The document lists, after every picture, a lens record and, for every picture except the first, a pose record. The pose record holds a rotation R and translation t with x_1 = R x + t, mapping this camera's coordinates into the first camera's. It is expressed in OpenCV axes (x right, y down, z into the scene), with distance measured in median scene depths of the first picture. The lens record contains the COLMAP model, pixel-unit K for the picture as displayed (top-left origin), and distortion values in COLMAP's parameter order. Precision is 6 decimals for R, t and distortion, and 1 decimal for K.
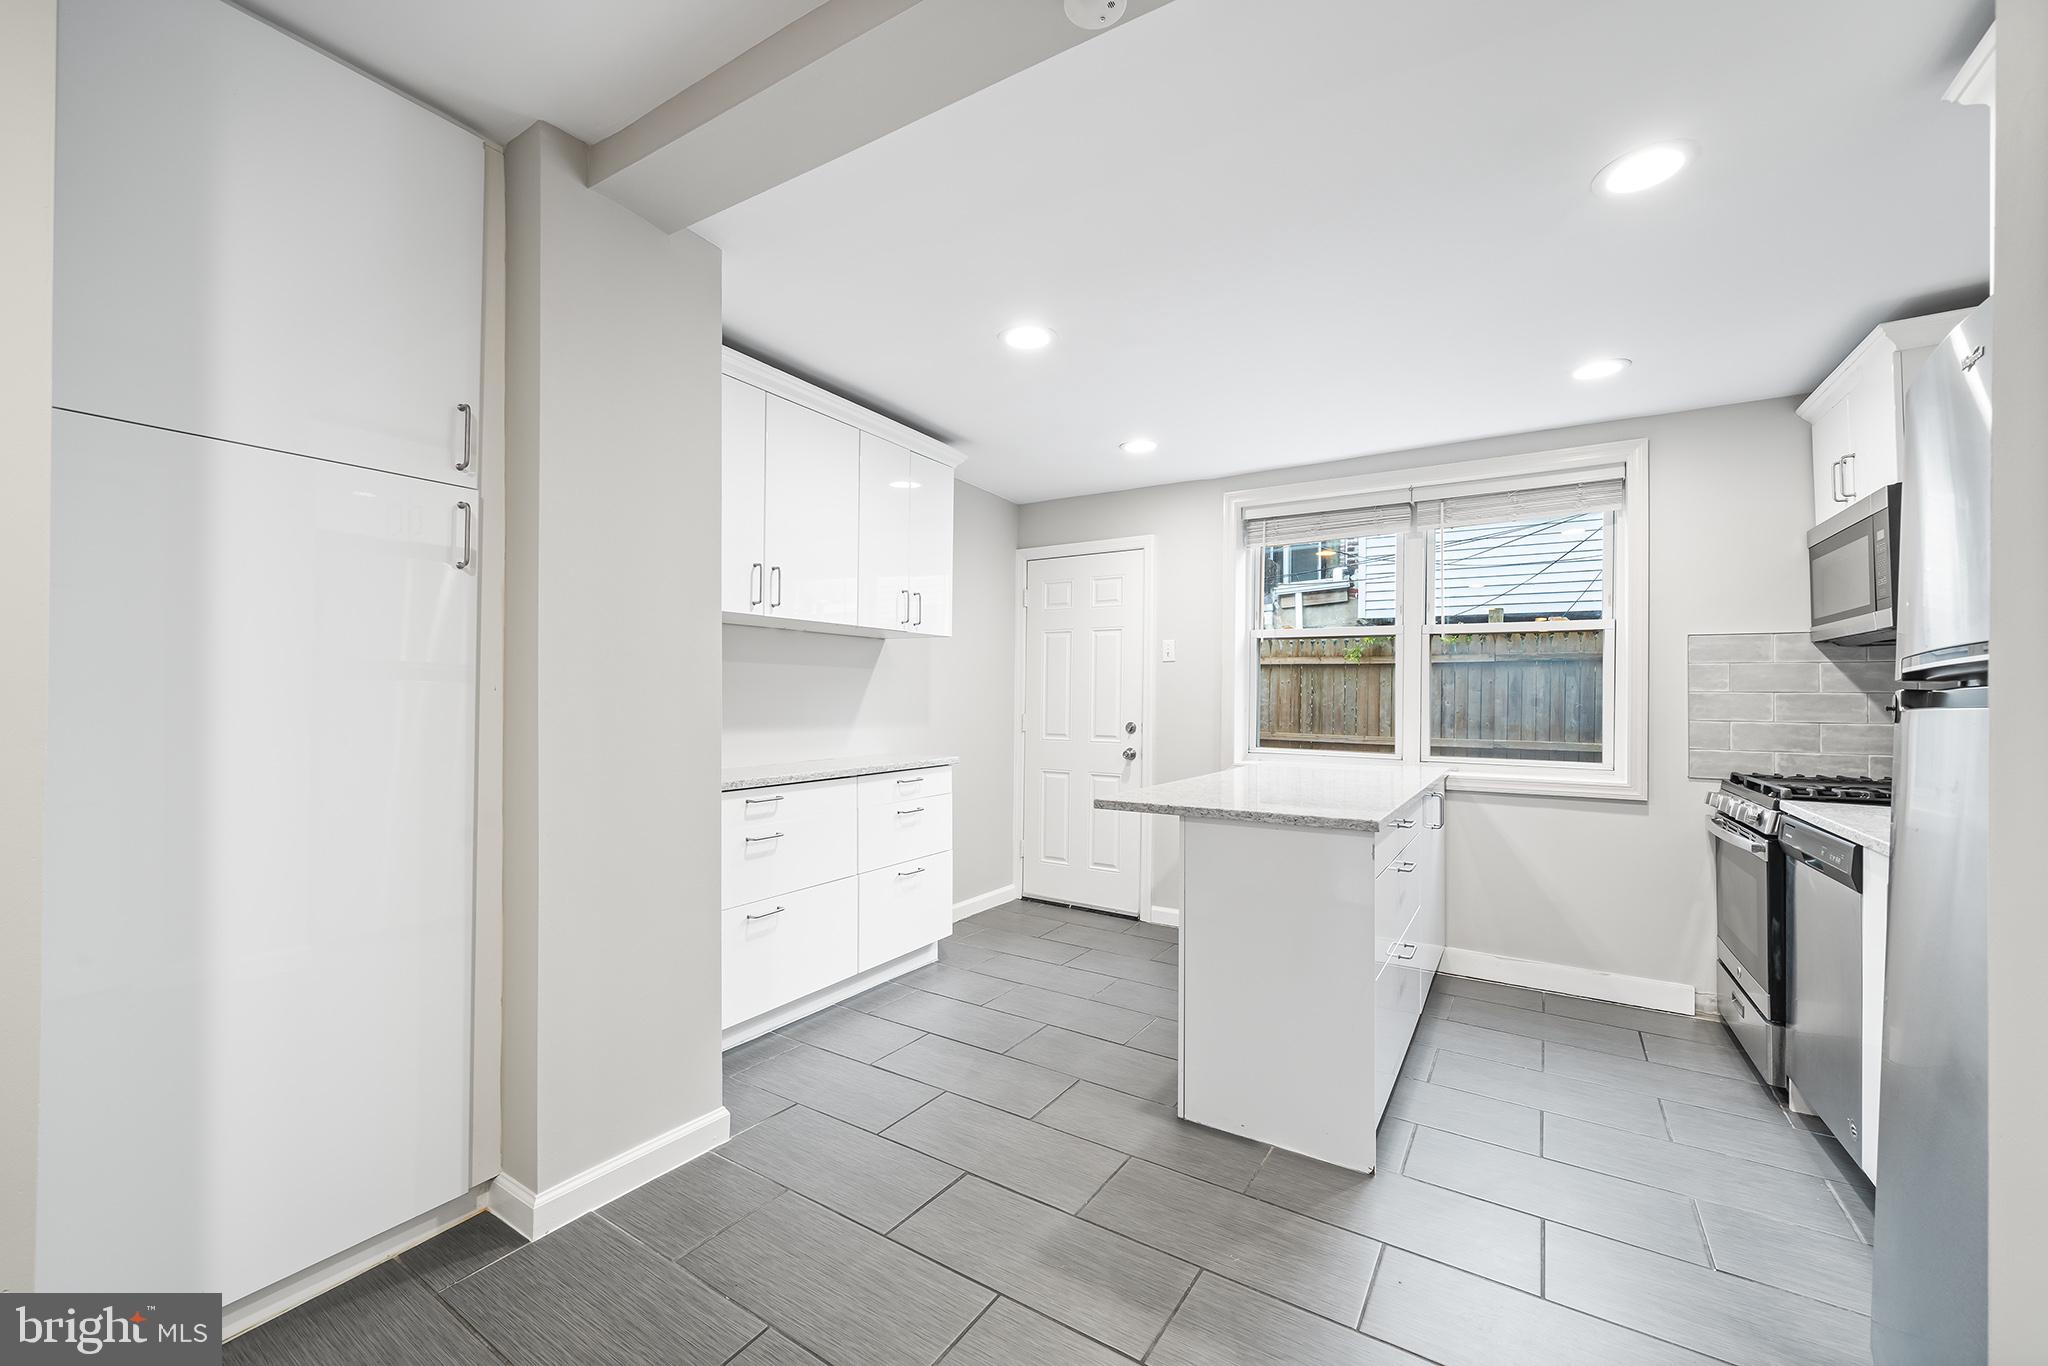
lens RADIAL K [[809.0, 0, 1022.0], [0, 809.0, 686.8], [0, 0, 1]] dist [-0.001544, -0.000218]
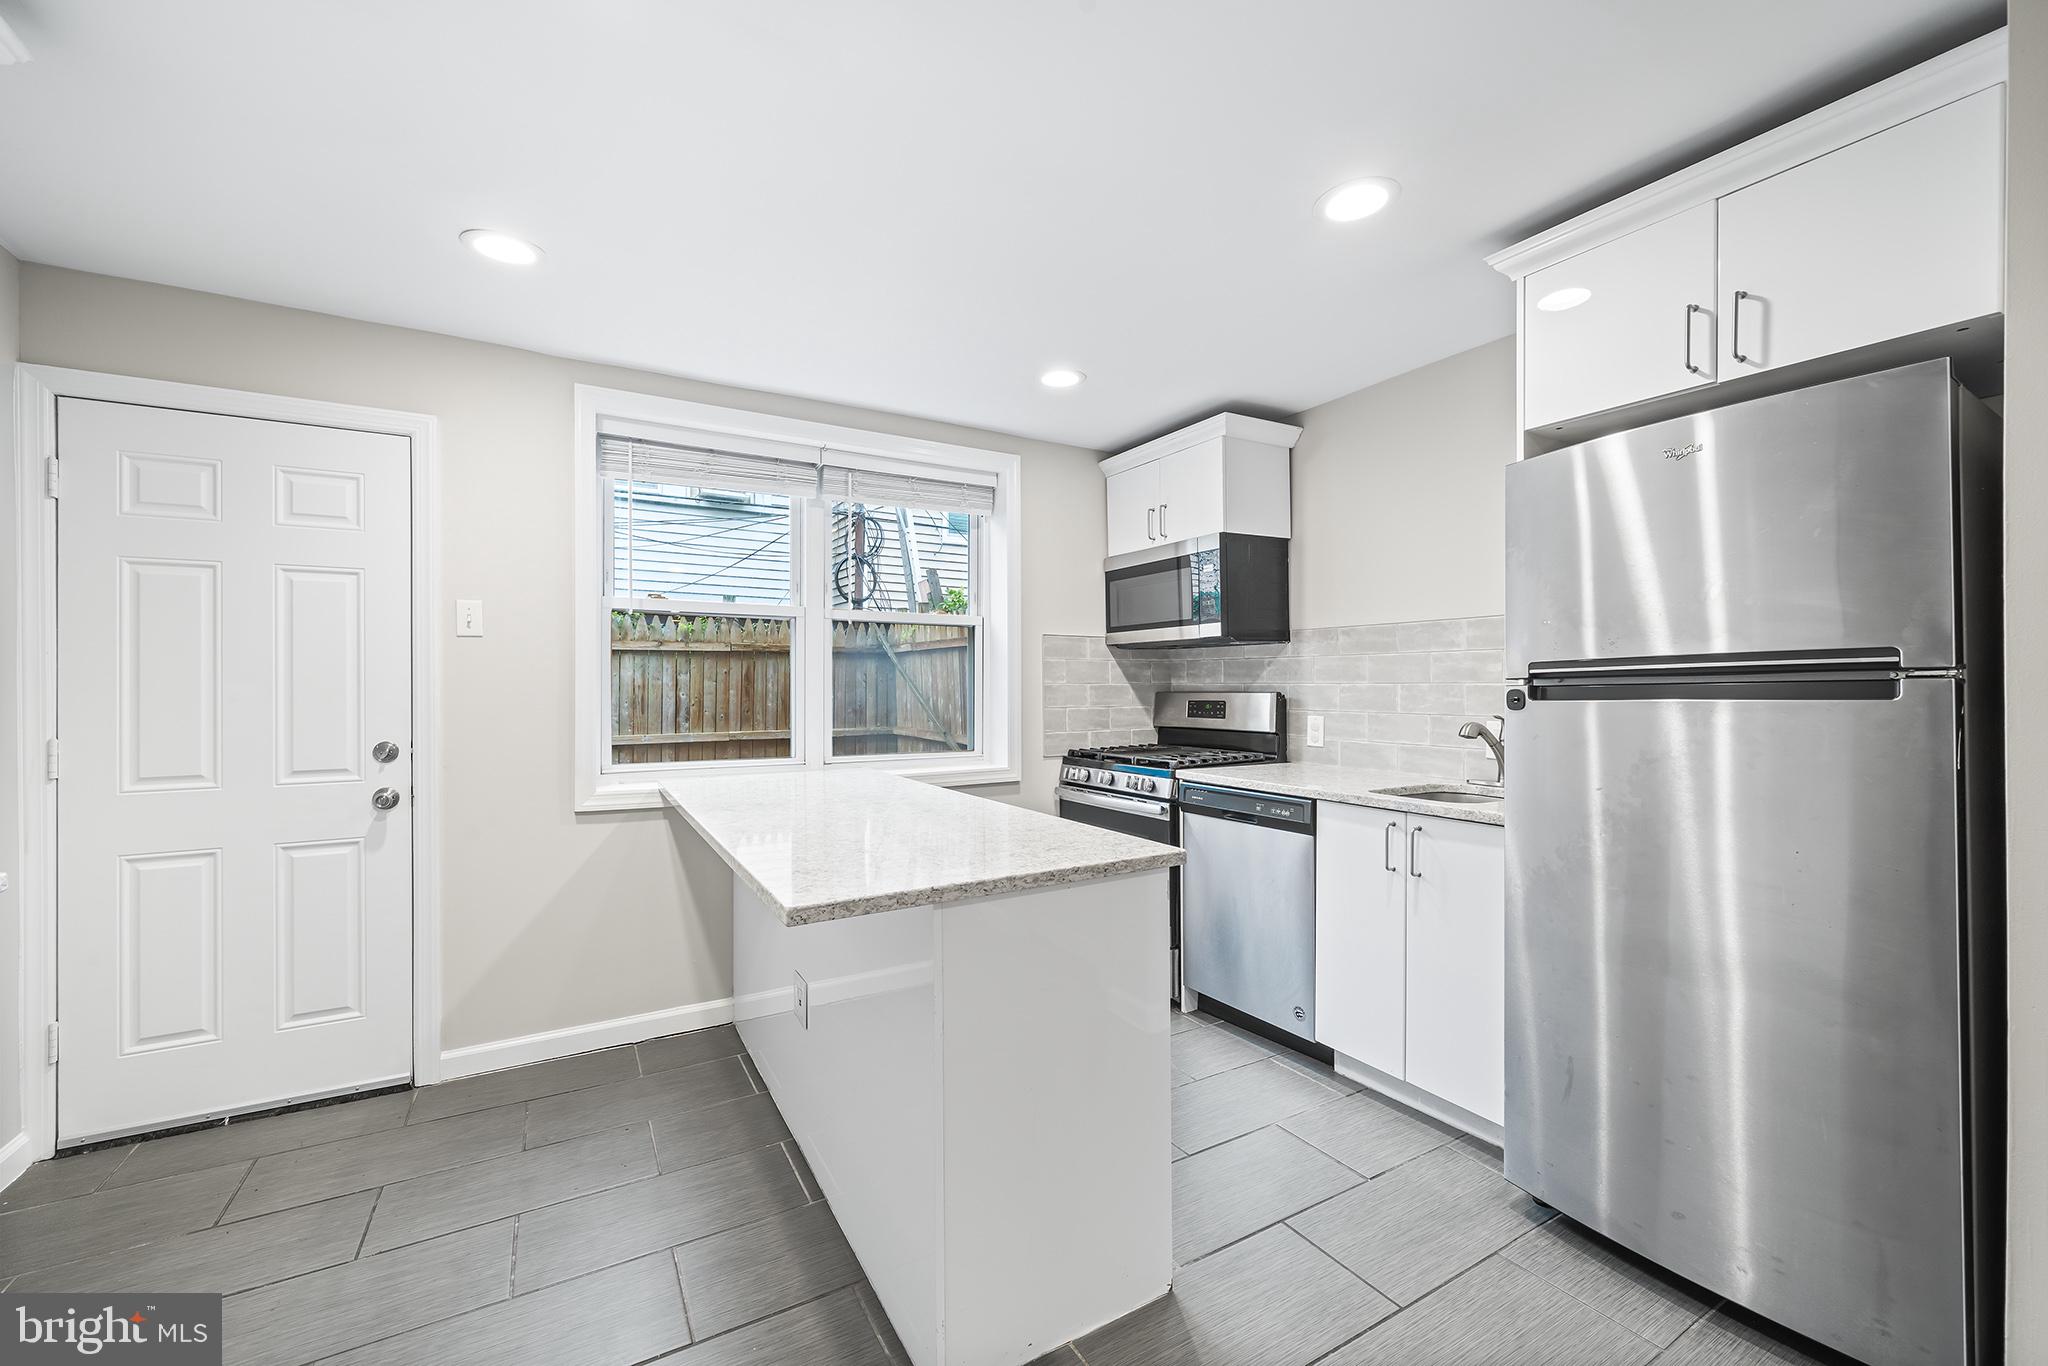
lens RADIAL K [[802.4, 0, 1022.1], [0, 802.4, 687.9], [0, 0, 1]] dist [-0.001016, -0.000233]
pose [[0.460946, -0.011353, 0.887356, -0.216238], [-0.002880, 0.999894, 0.014288, -0.003764], [-0.887423, -0.009141, 0.460864, 0.497976]]
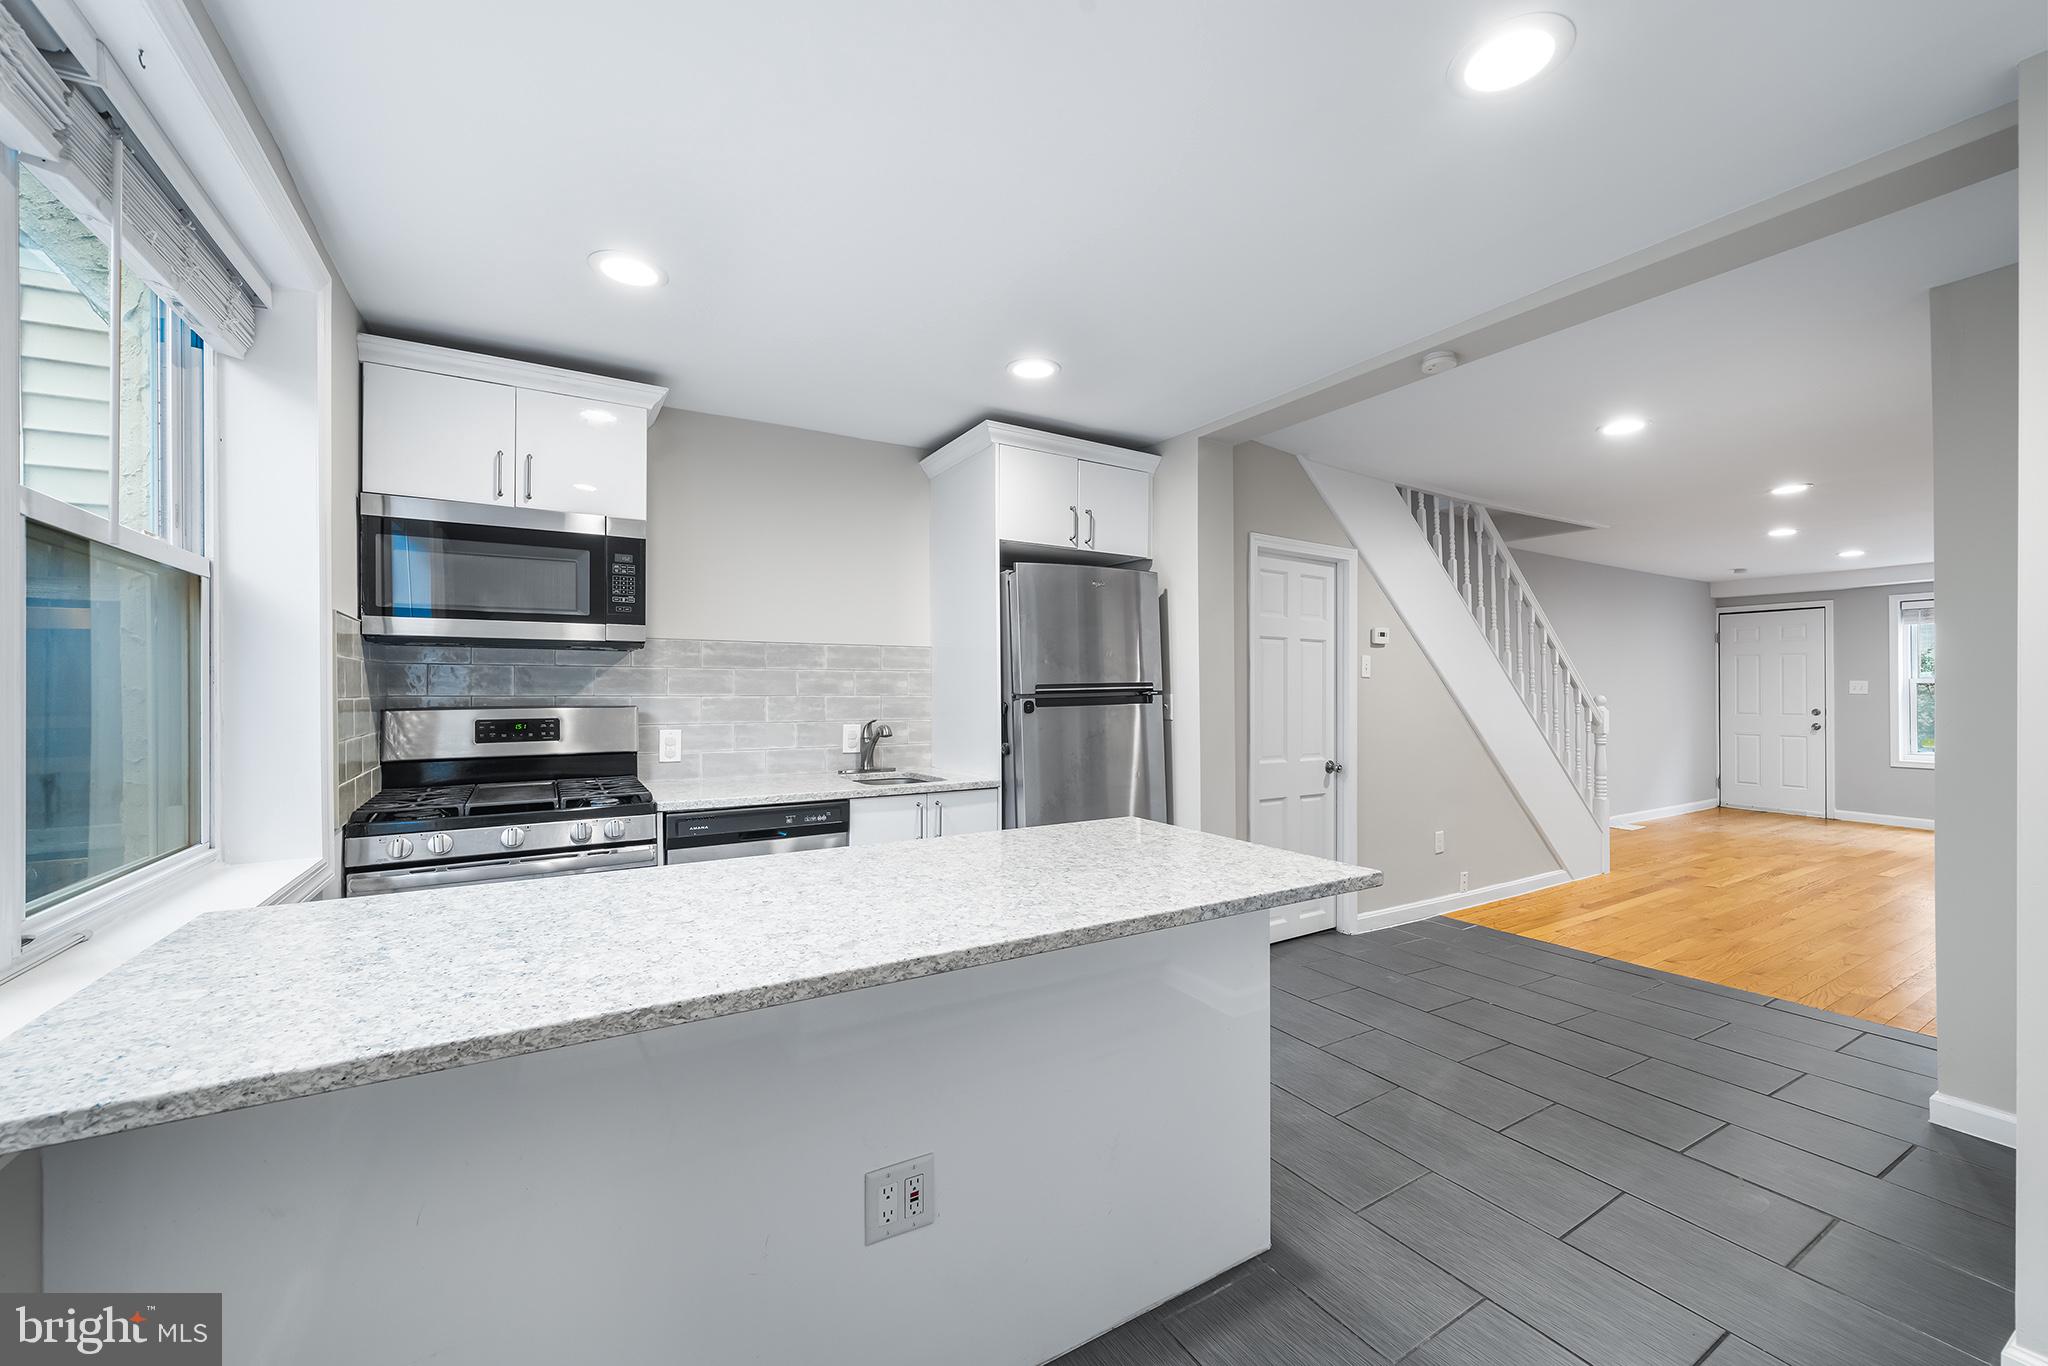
lens RADIAL K [[802.4, 0, 1022.1], [0, 802.4, 687.9], [0, 0, 1]] dist [-0.001016, -0.000233]
pose [[-0.890676, -0.008119, 0.454566, 0.042401], [-0.012544, 0.999899, -0.006719, -0.004455], [-0.454465, -0.011687, -0.890688, 1.332402]]
